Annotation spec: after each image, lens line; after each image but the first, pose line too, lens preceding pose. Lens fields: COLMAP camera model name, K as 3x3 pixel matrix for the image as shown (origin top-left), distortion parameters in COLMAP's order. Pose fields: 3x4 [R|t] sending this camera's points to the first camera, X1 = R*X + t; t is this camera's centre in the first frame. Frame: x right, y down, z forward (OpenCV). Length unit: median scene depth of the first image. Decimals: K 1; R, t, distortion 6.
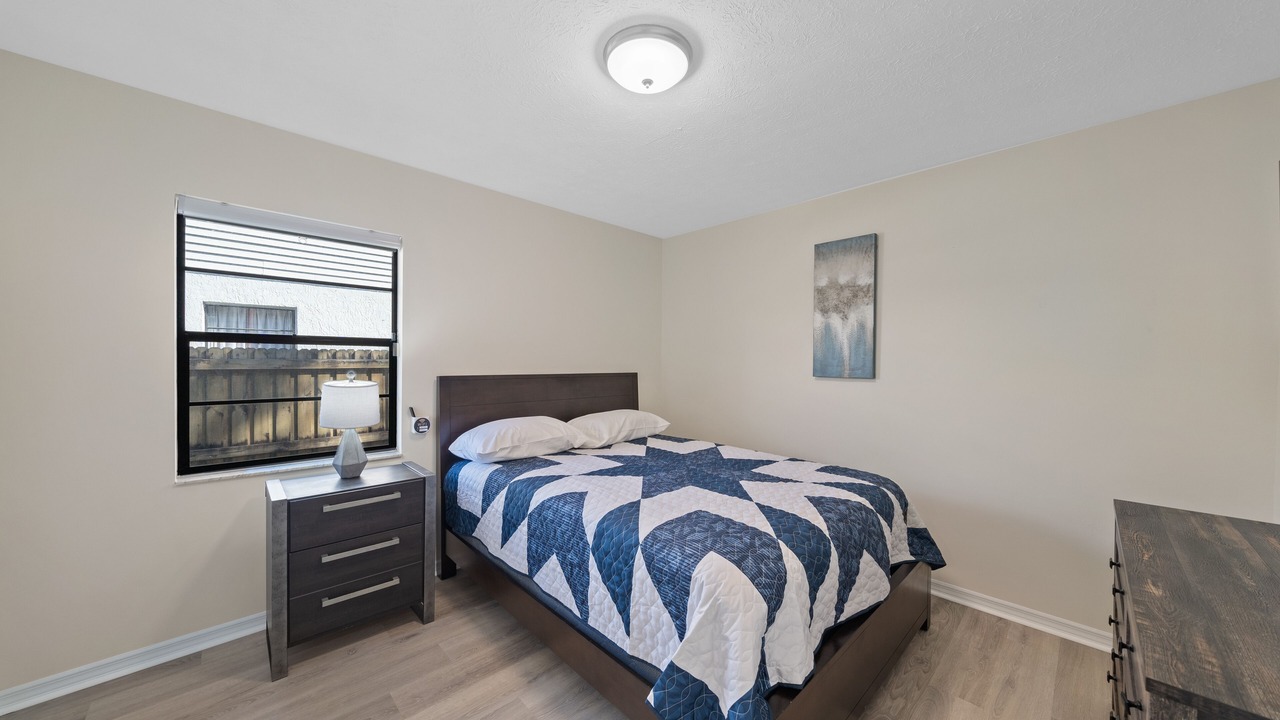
lens RADIAL K [[442.6, 0, 645.8], [0, 442.6, 359.3], [0, 0, 1]] dist [-0.000271, -0.000019]
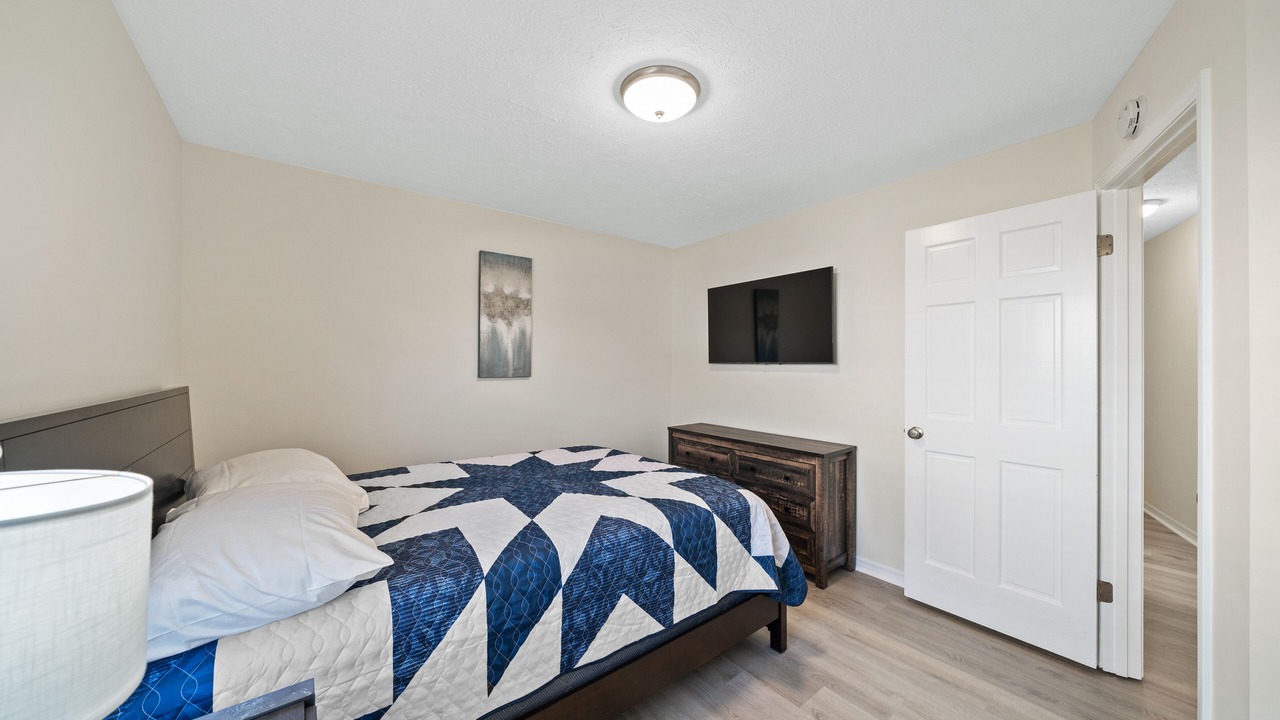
lens RADIAL K [[442.6, 0, 645.8], [0, 442.6, 359.3], [0, 0, 1]] dist [-0.000271, -0.000019]
pose [[0.098042, -0.001550, 0.995181, -0.670452], [0.000452, 0.999999, 0.001513, -0.006105], [-0.995182, 0.000301, 0.098043, 0.564073]]
